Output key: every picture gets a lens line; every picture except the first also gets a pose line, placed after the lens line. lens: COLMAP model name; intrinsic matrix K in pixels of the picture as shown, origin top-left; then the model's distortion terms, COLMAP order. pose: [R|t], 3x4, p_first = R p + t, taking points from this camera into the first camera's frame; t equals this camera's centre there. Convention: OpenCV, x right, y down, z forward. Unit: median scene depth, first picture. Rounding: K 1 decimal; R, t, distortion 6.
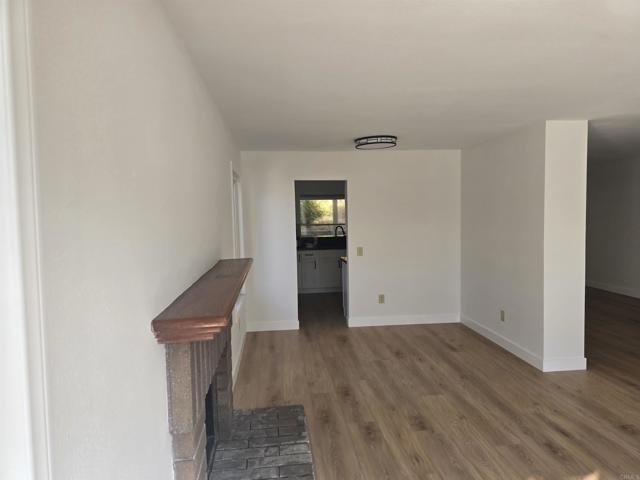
lens RADIAL K [[429.6, 0, 320.0], [0, 429.6, 240.0], [0, 0, 1]] dist [0.003820, -0.001643]
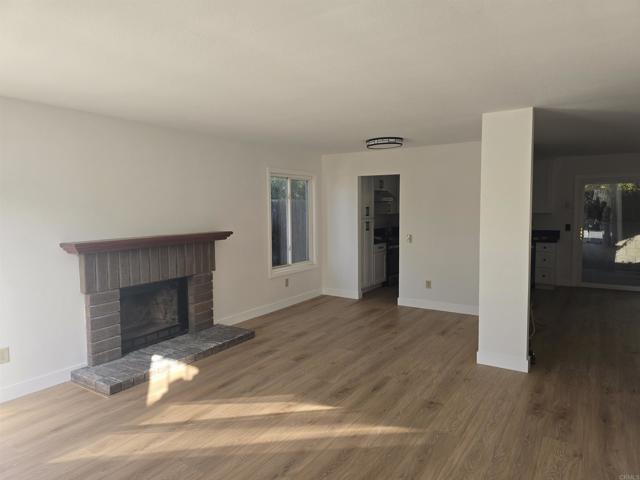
lens RADIAL K [[429.6, 0, 320.0], [0, 429.6, 240.0], [0, 0, 1]] dist [0.003820, -0.001643]
pose [[0.780313, 0.067392, -0.621747, 0.863696], [-0.056146, 0.997711, 0.037678, 0.000693], [0.622864, 0.005508, 0.782311, -0.020834]]
